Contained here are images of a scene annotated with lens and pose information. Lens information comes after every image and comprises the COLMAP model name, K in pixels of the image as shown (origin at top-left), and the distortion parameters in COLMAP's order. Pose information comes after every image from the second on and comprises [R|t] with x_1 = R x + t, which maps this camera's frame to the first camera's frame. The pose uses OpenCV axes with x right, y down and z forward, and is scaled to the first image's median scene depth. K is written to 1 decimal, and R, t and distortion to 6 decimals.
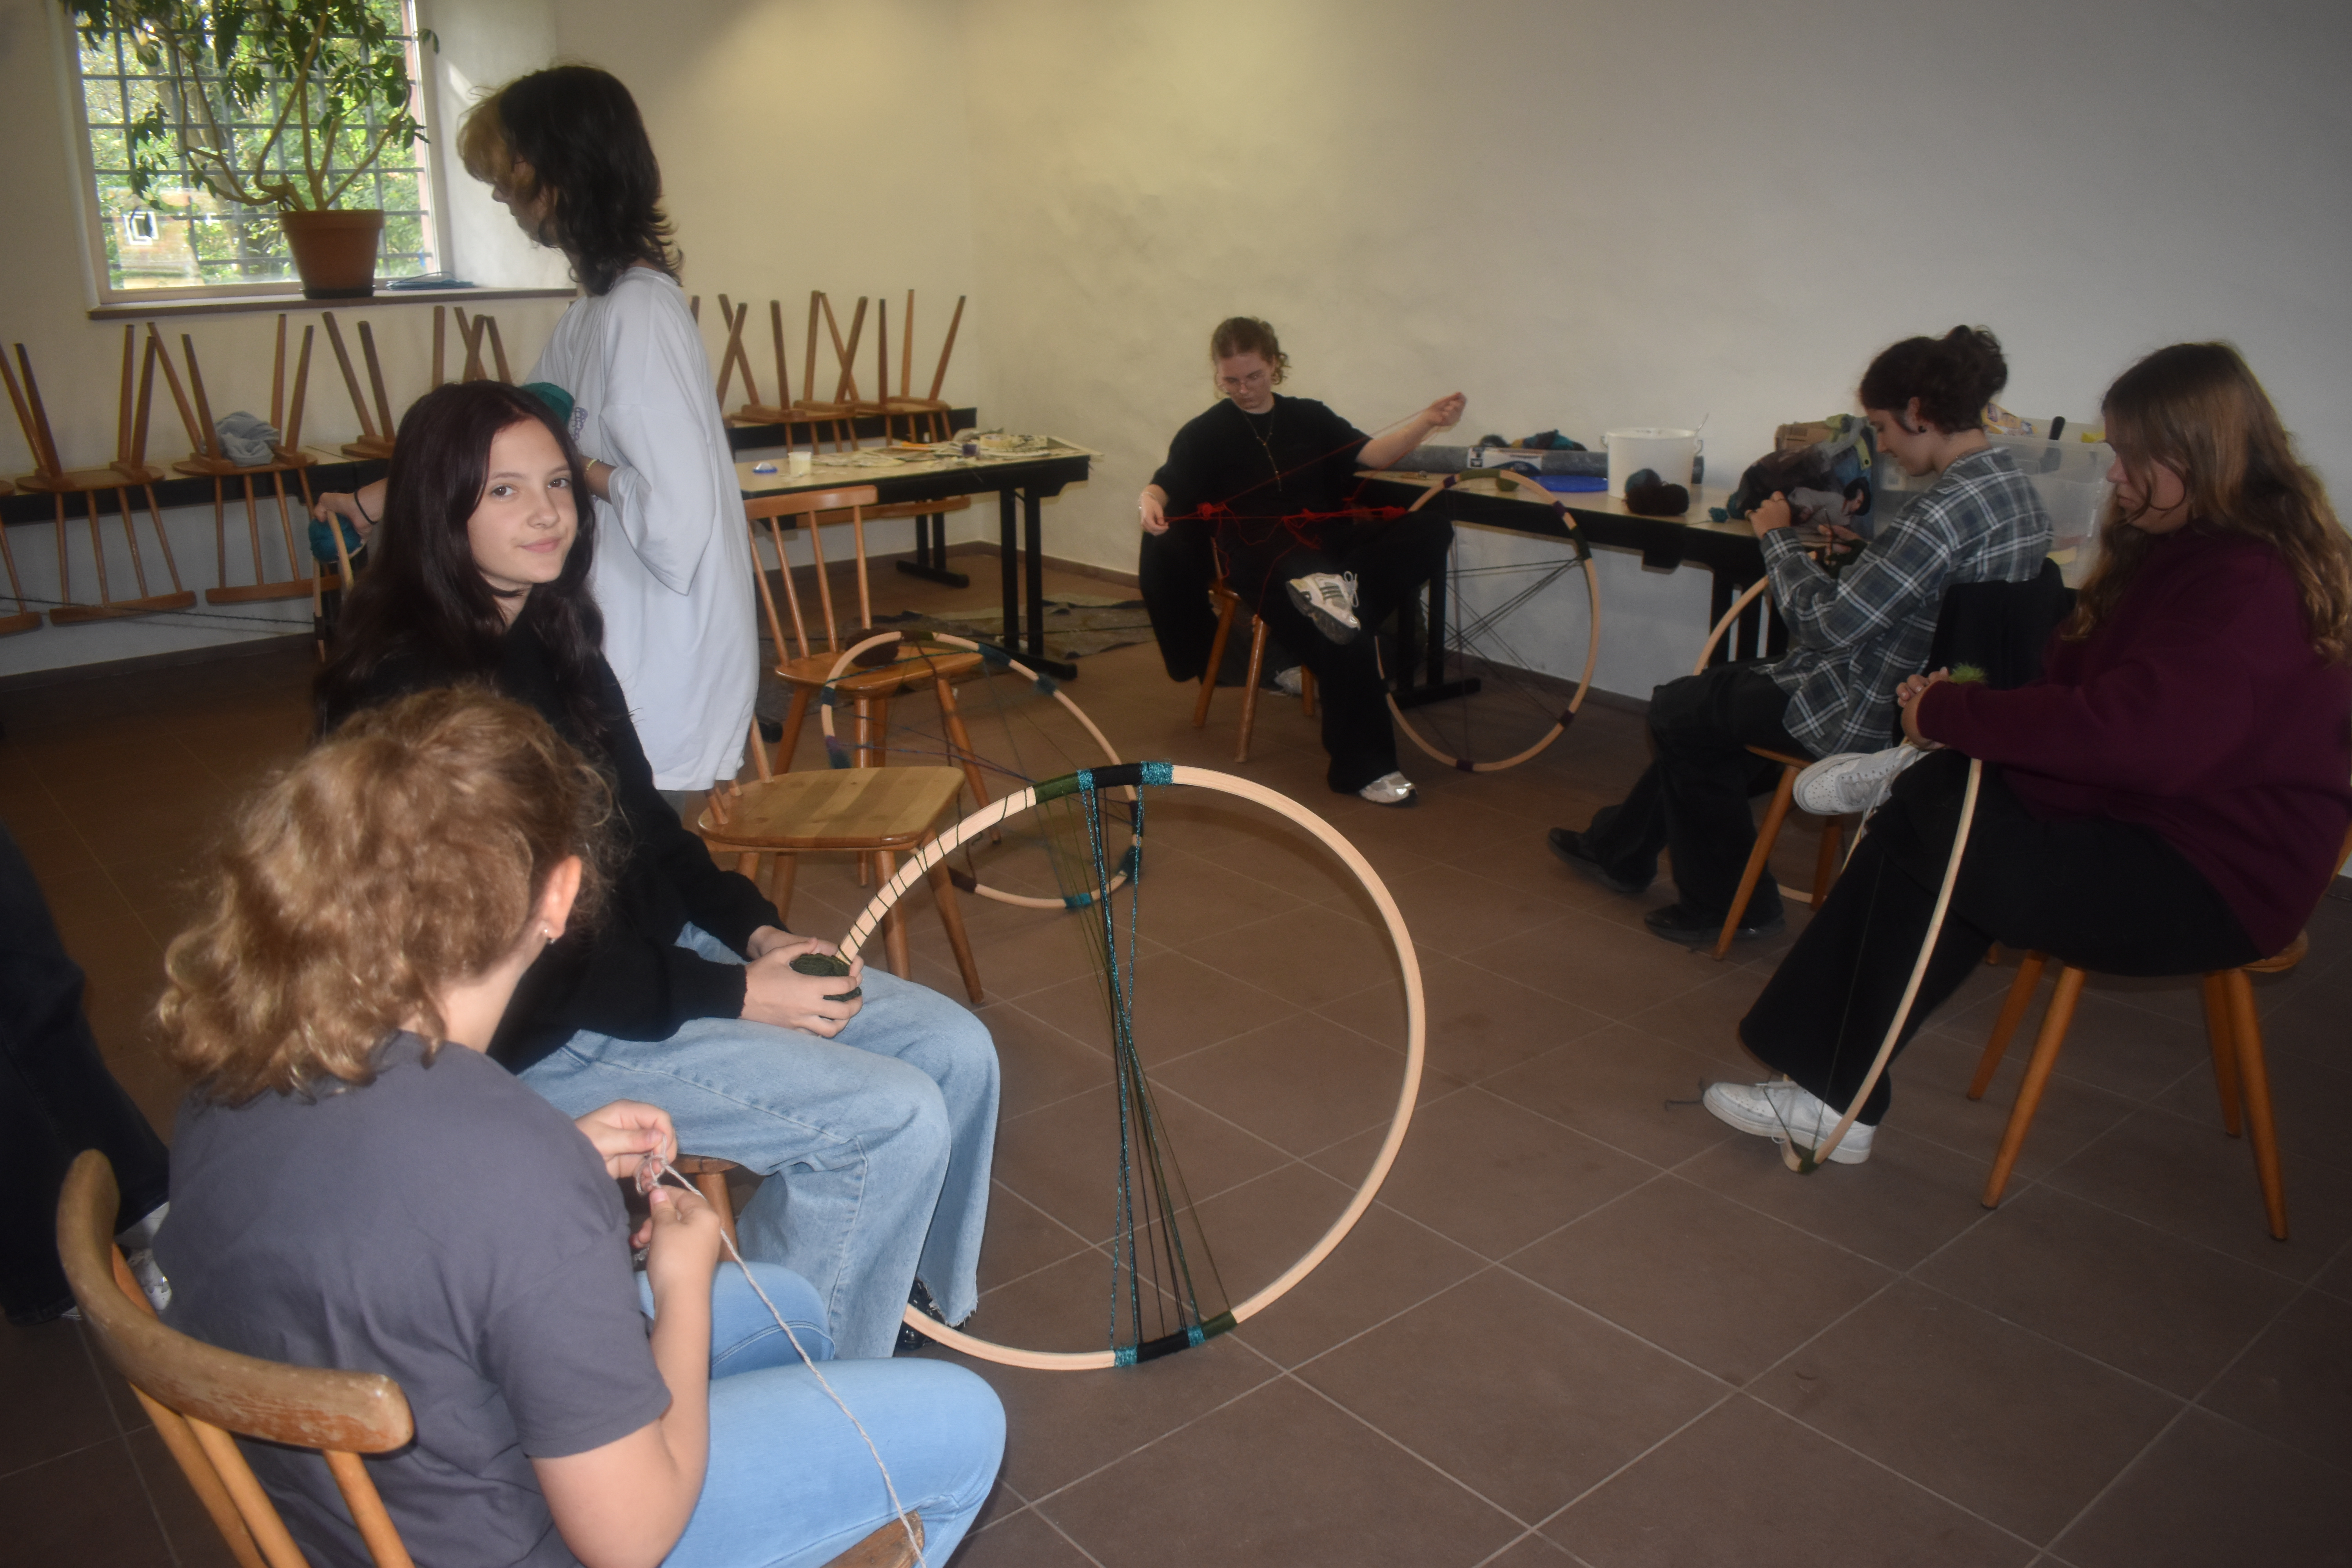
lens RADIAL K [[1840.9, 0, 1176.0], [0, 1840.9, 784.0], [0, 0, 1]] dist [-0.093347, 0.014132]
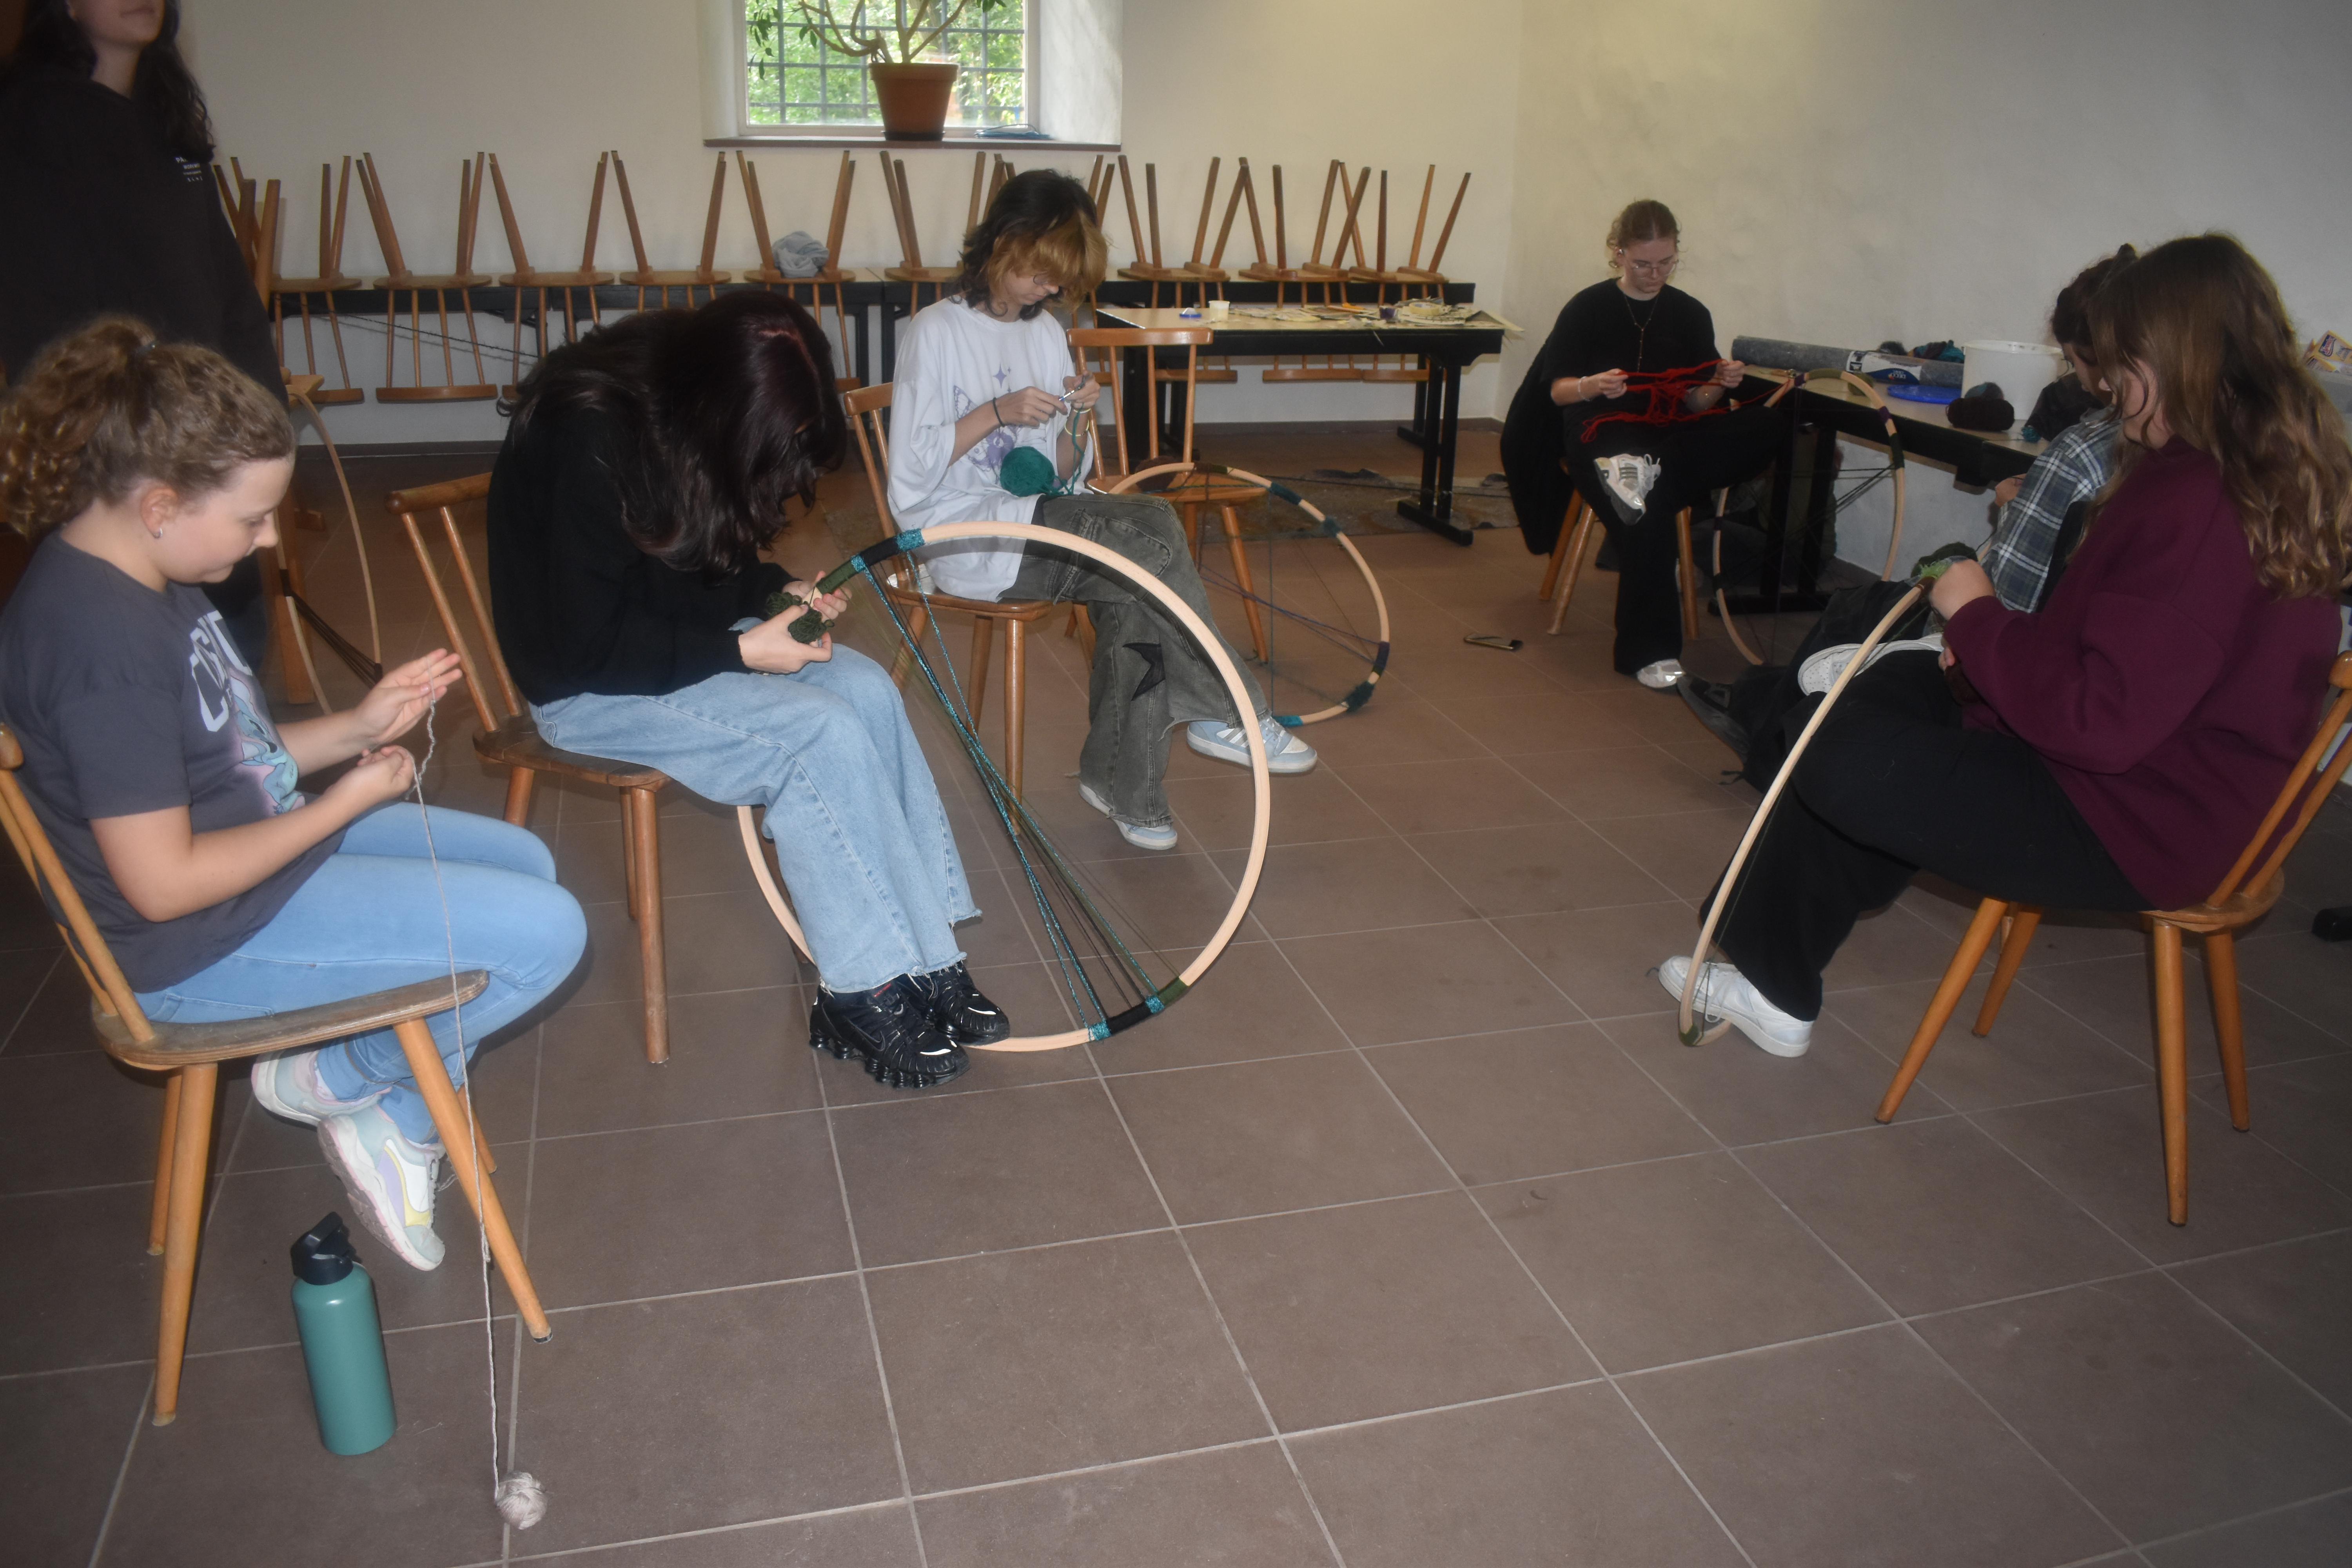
lens RADIAL K [[1835.3, 0, 1176.0], [0, 1835.3, 784.0], [0, 0, 1]] dist [-0.093921, 0.013709]
pose [[0.914765, 0.168330, -0.367247, 0.220244], [-0.147335, 0.985454, 0.084696, 0.014426], [0.376162, -0.023369, 0.926259, -0.024445]]
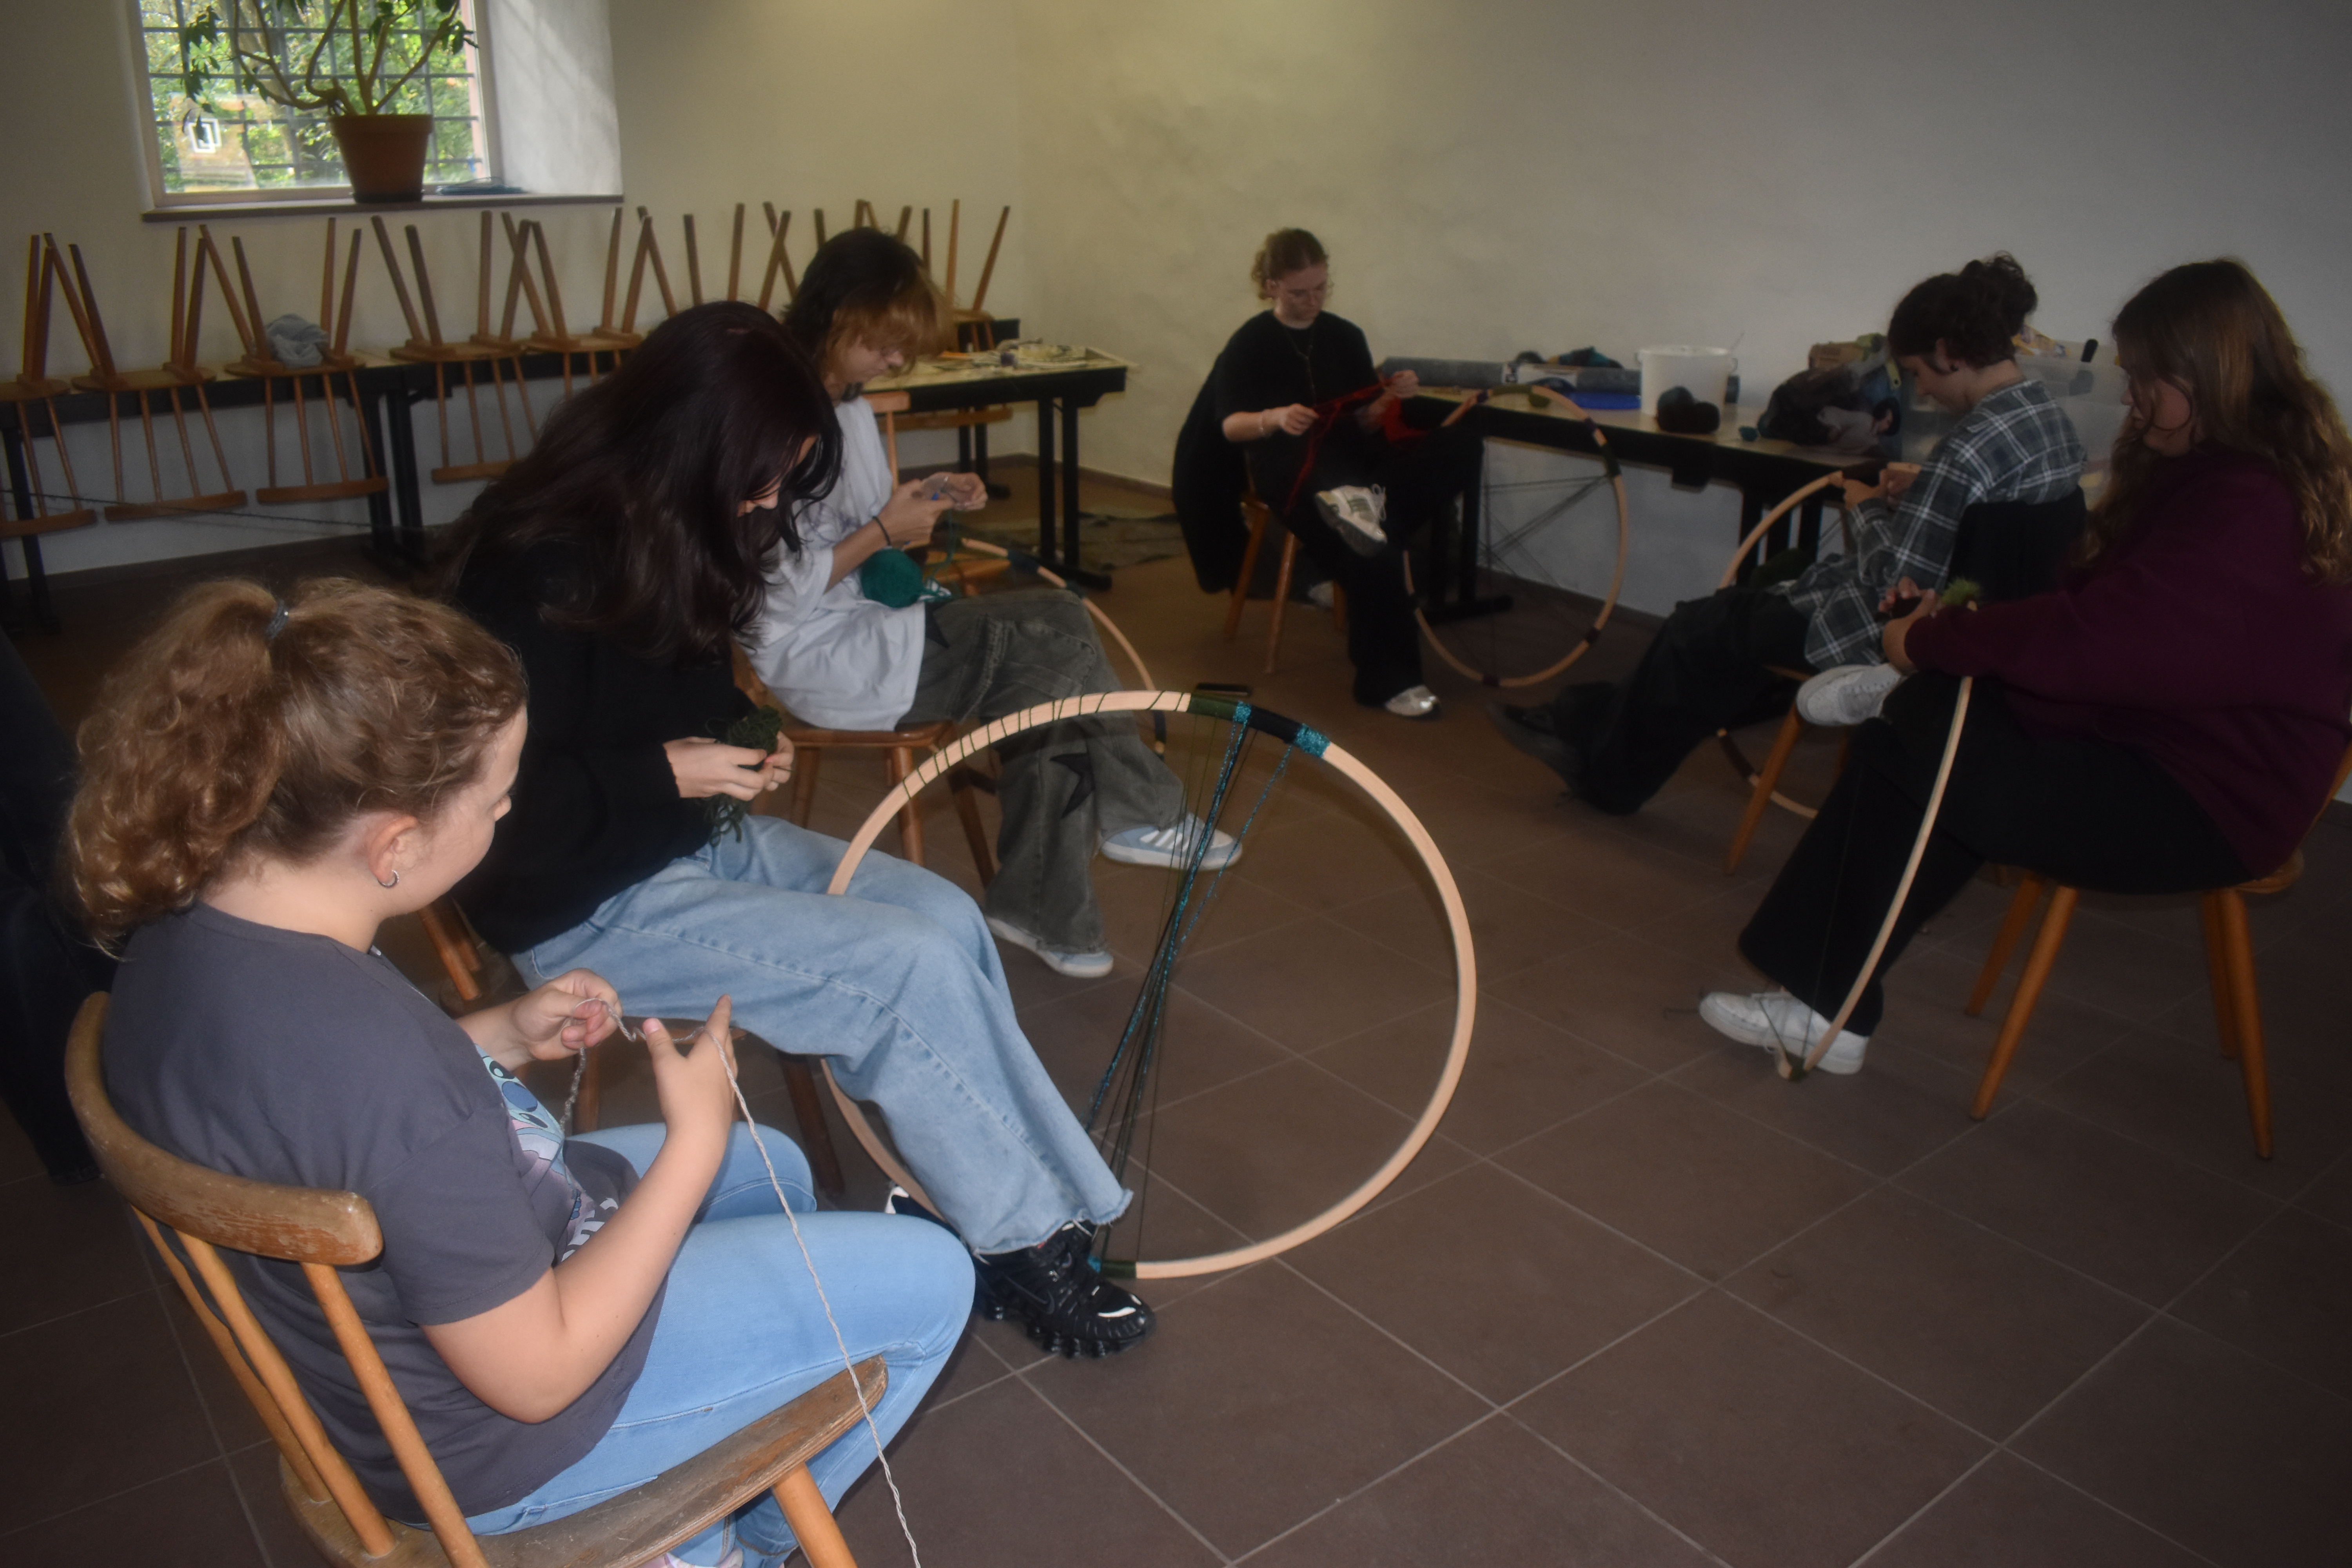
lens RADIAL K [[1835.3, 0, 1176.0], [0, 1835.3, 784.0], [0, 0, 1]] dist [-0.093921, 0.013709]
pose [[0.999444, 0.018892, -0.027491, 0.012670], [-0.017679, 0.998888, 0.043706, 0.005277], [0.028287, -0.043195, 0.998666, -0.007862]]
